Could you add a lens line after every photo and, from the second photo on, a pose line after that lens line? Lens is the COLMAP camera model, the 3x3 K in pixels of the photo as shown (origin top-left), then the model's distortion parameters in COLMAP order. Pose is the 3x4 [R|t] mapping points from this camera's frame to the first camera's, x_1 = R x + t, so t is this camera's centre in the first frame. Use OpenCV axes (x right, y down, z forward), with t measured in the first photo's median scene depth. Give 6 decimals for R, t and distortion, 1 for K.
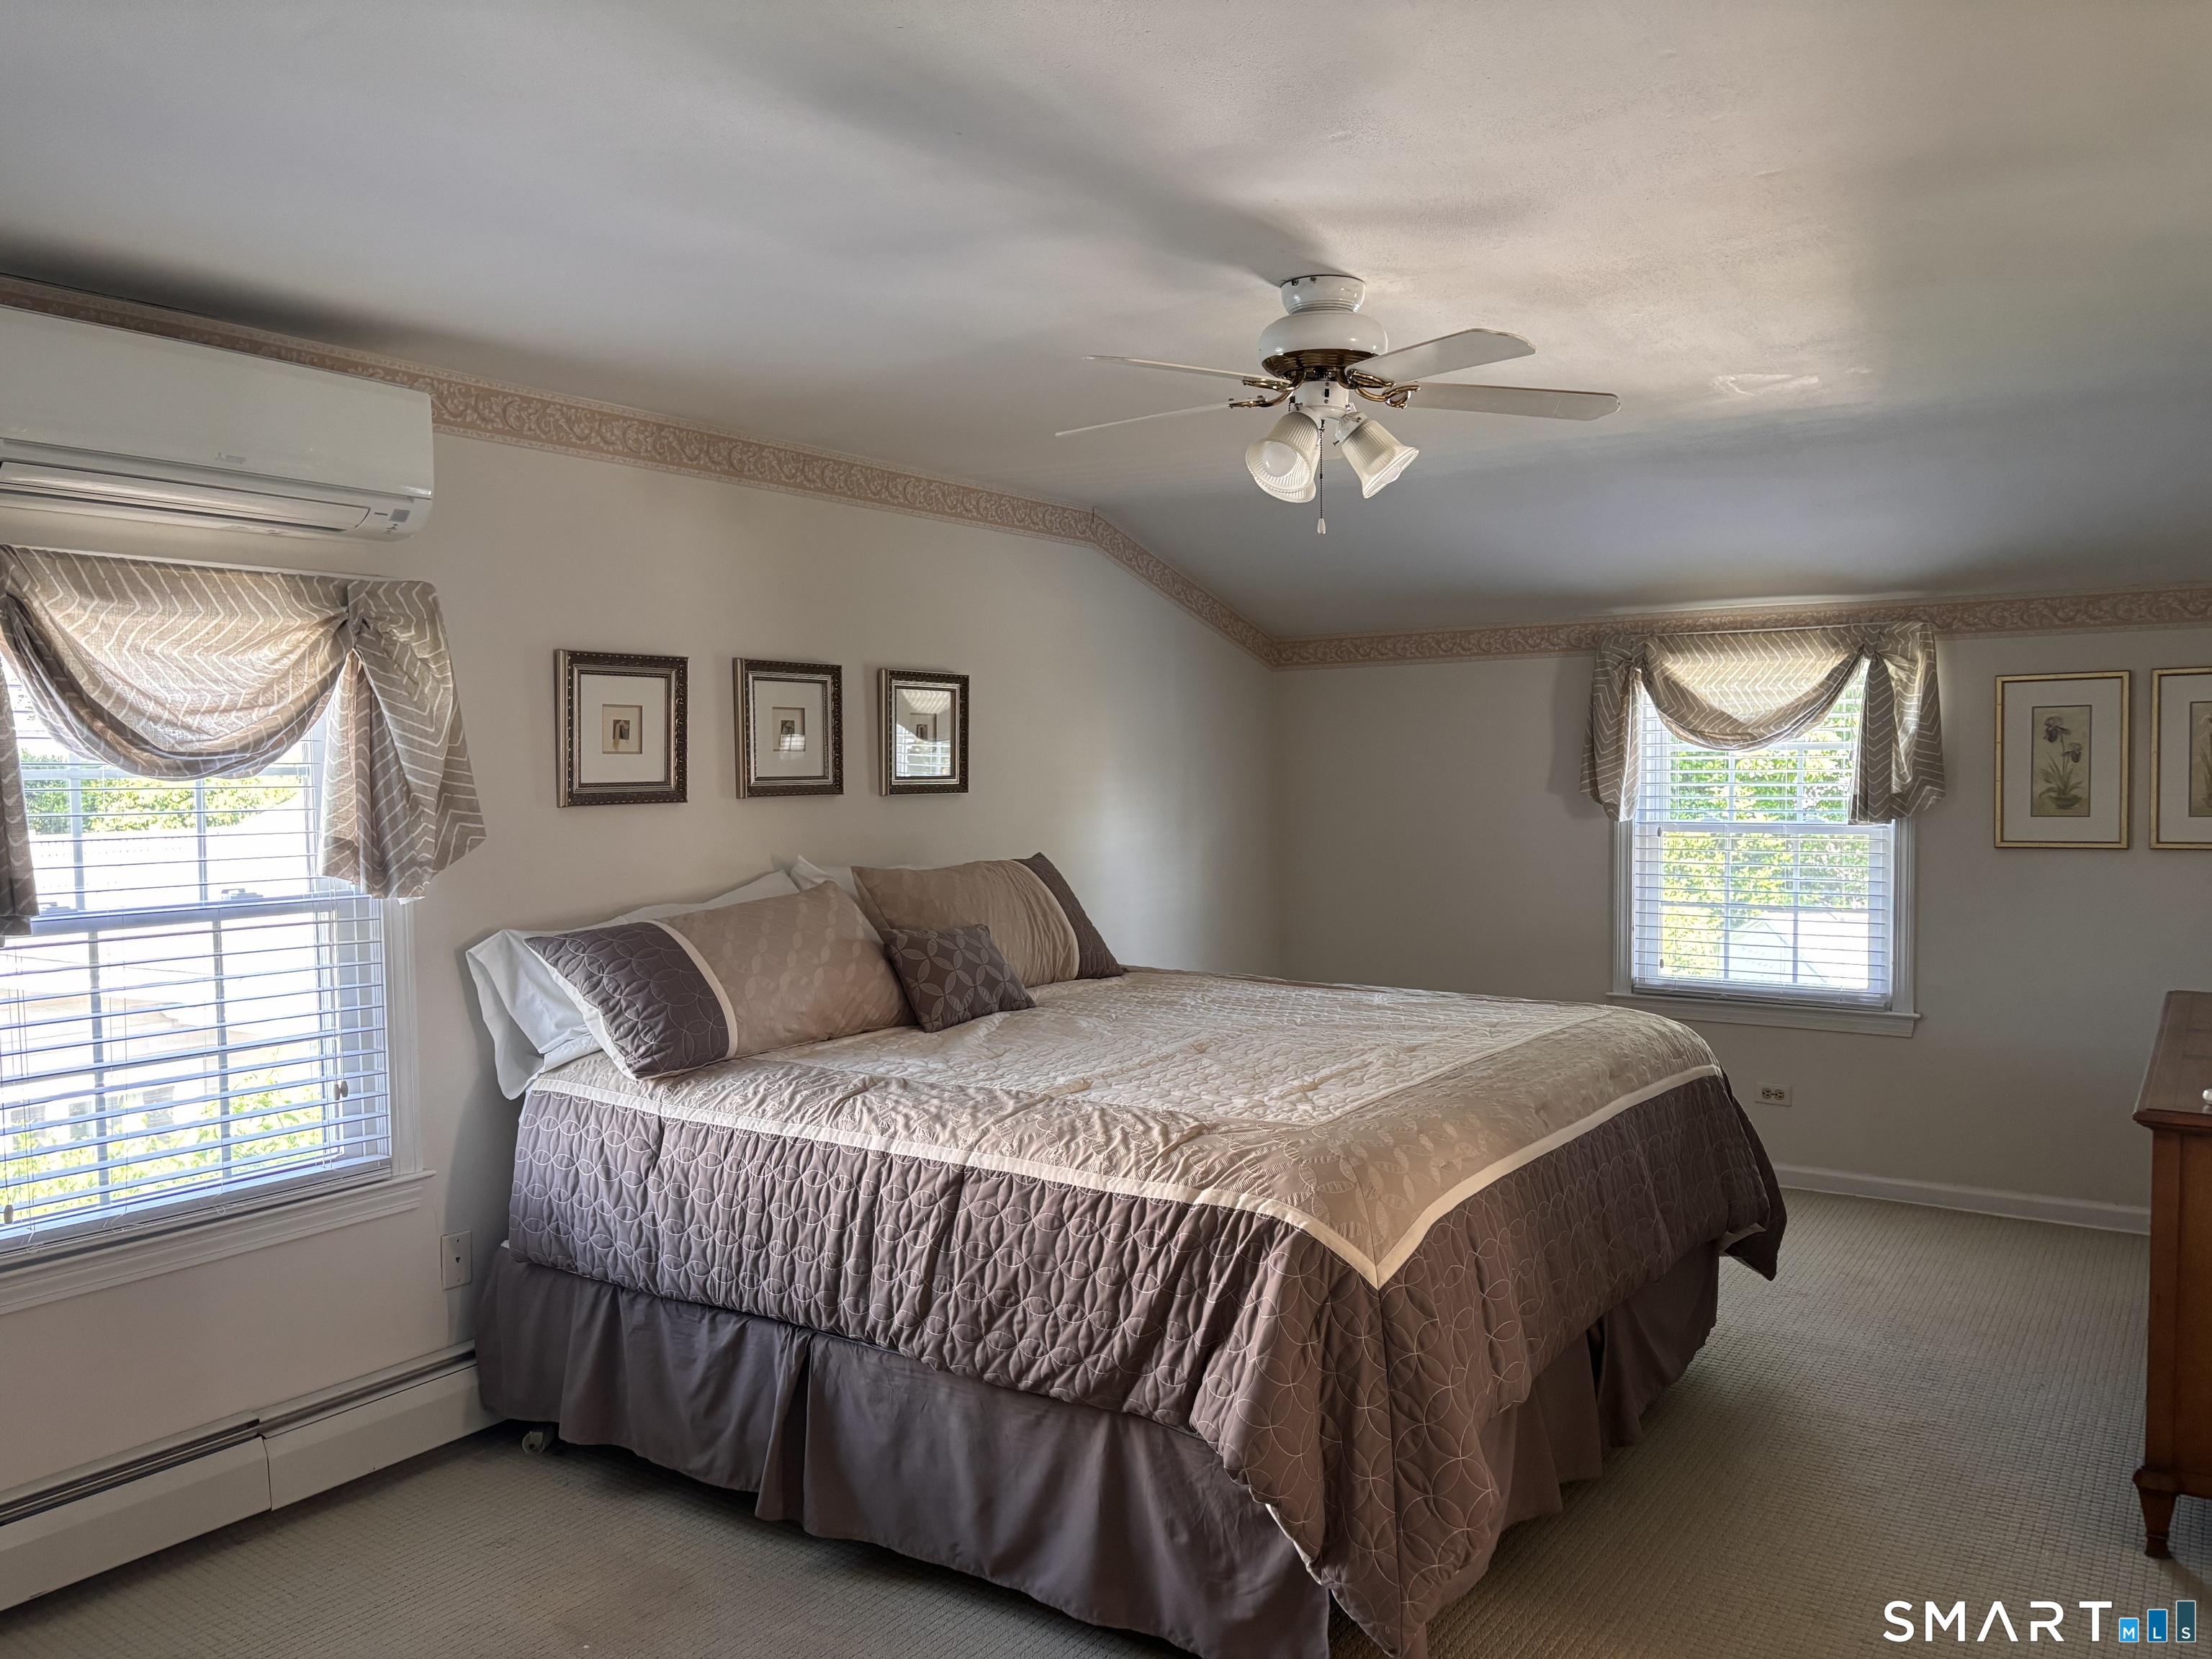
lens RADIAL K [[1665.3, 0, 1099.7], [0, 1665.3, 837.2], [0, 0, 1]] dist [0.047496, -0.041976]
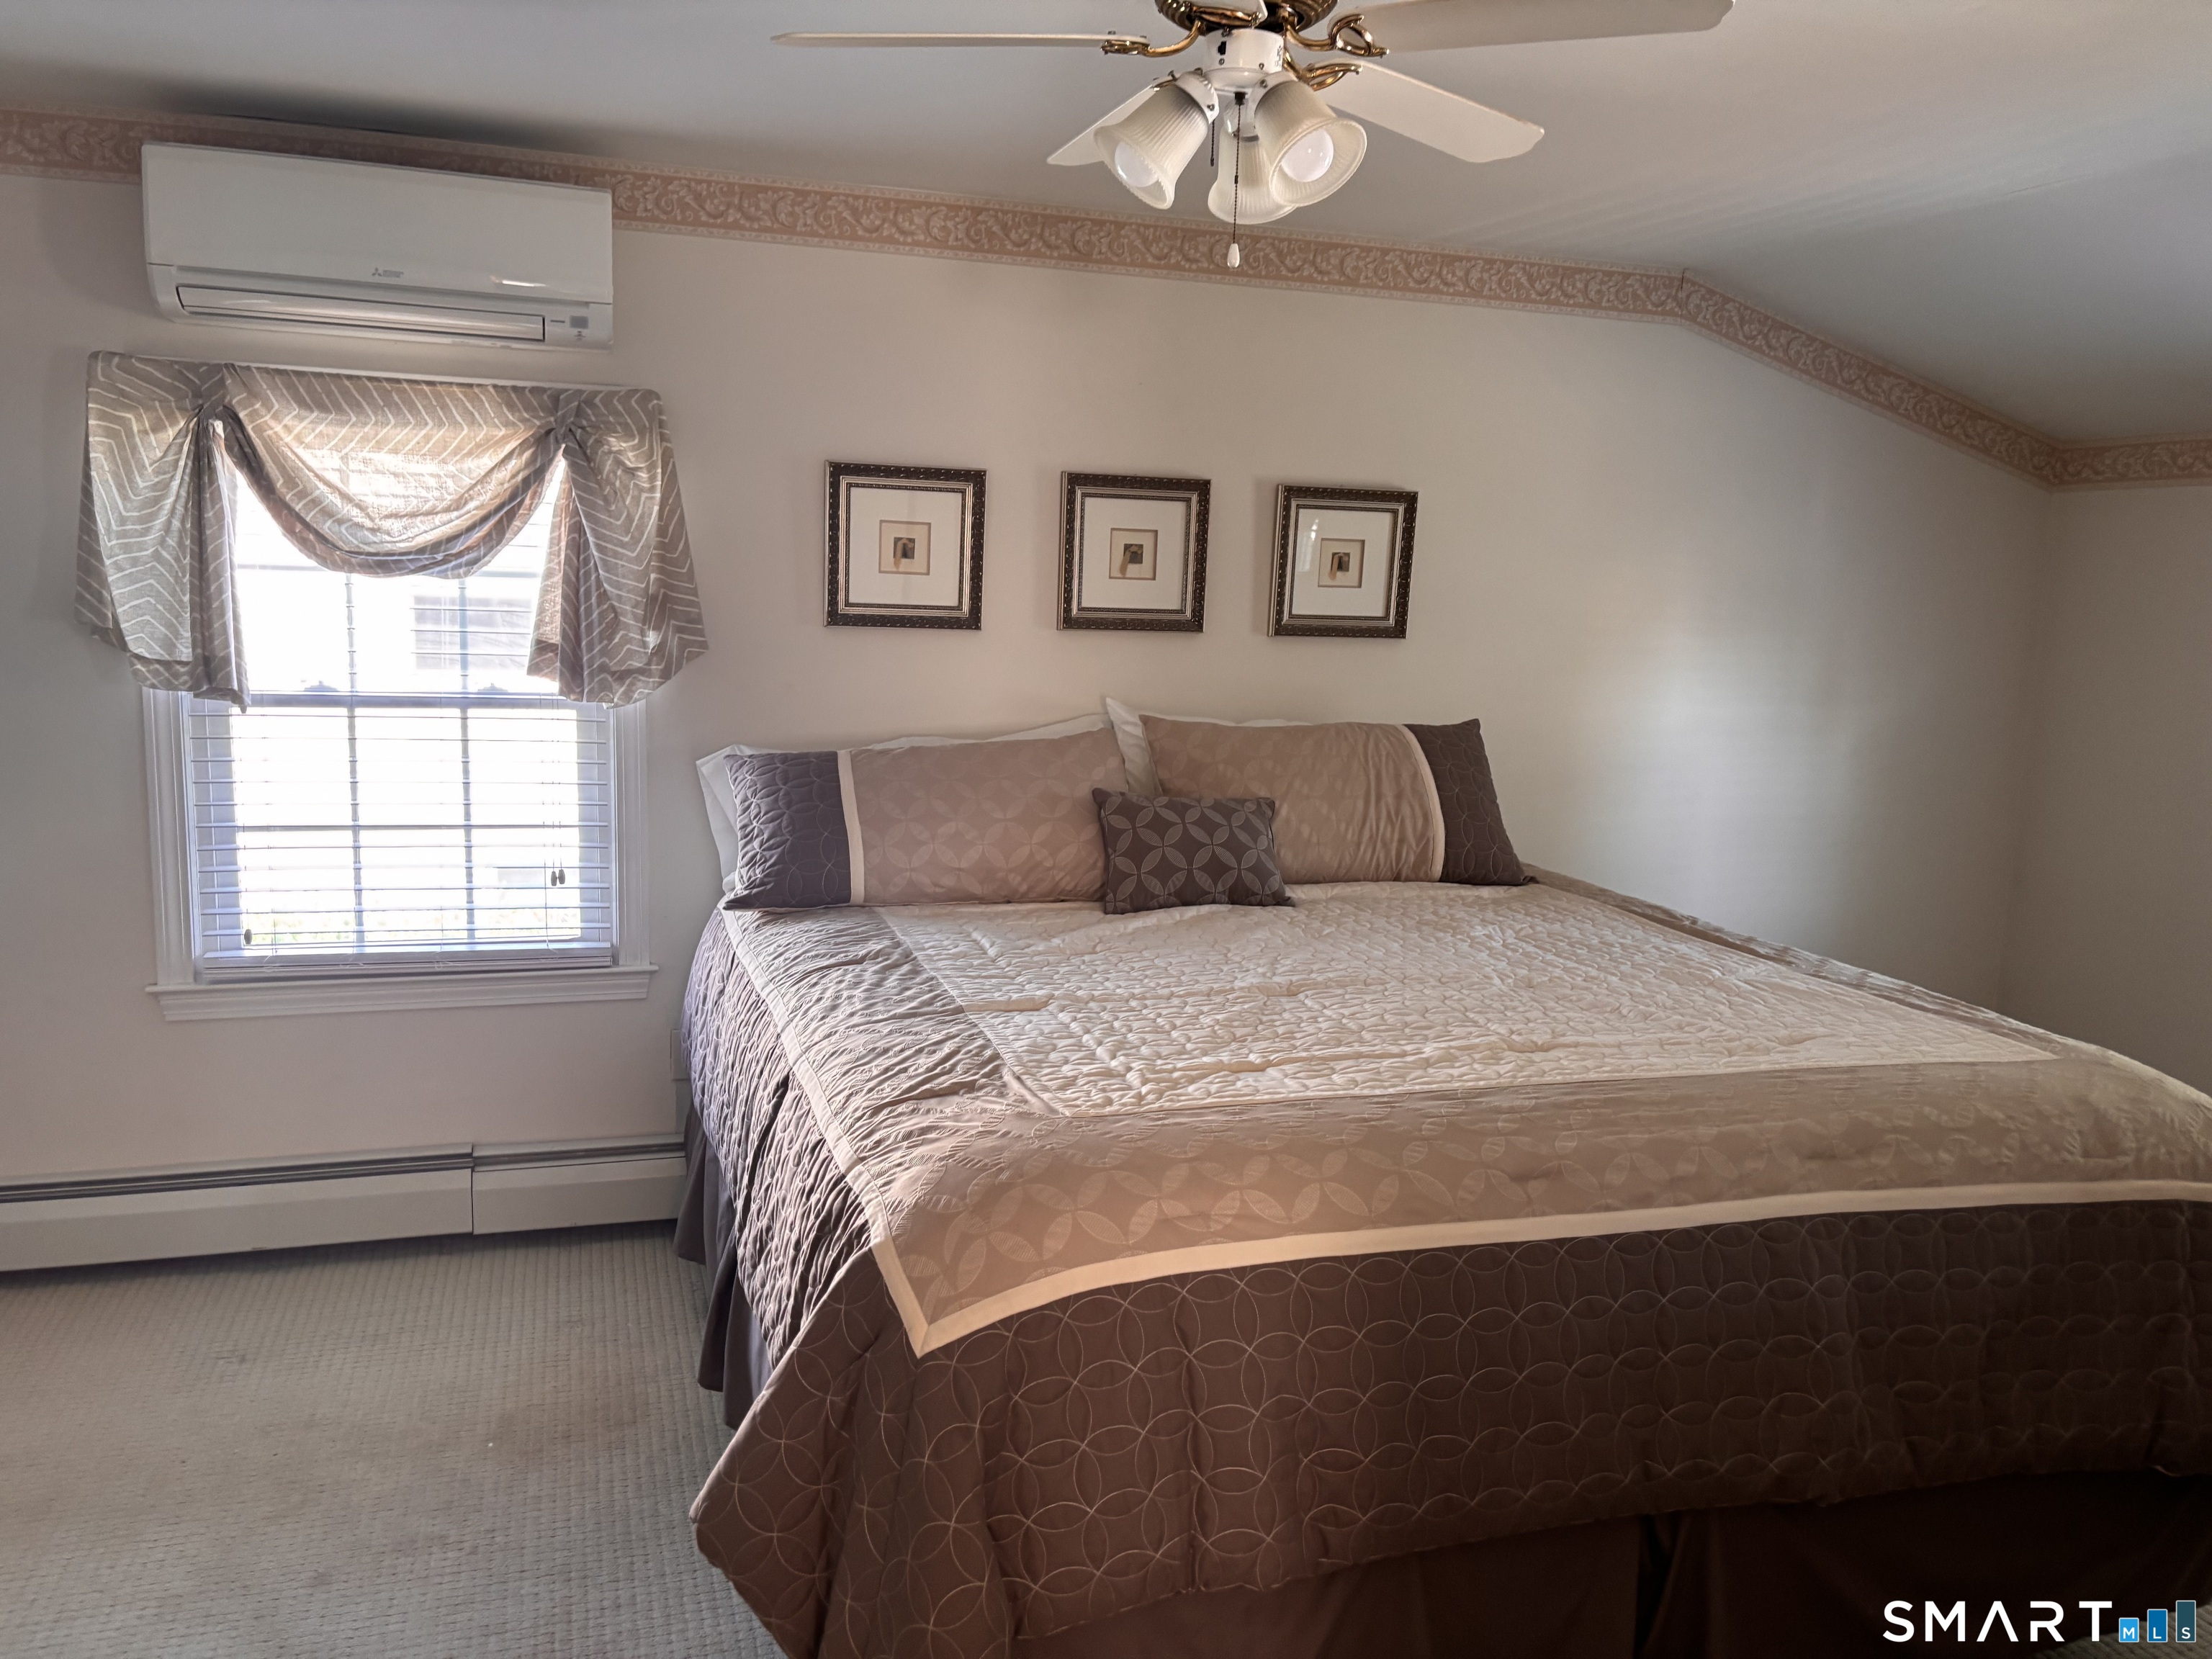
lens RADIAL K [[1665.3, 0, 1099.7], [0, 1665.3, 837.2], [0, 0, 1]] dist [0.047496, -0.041976]
pose [[0.781209, 0.128967, -0.610803, 0.463005], [-0.069358, 0.990301, 0.120388, -0.027180], [0.620405, -0.051684, 0.782577, 0.373985]]
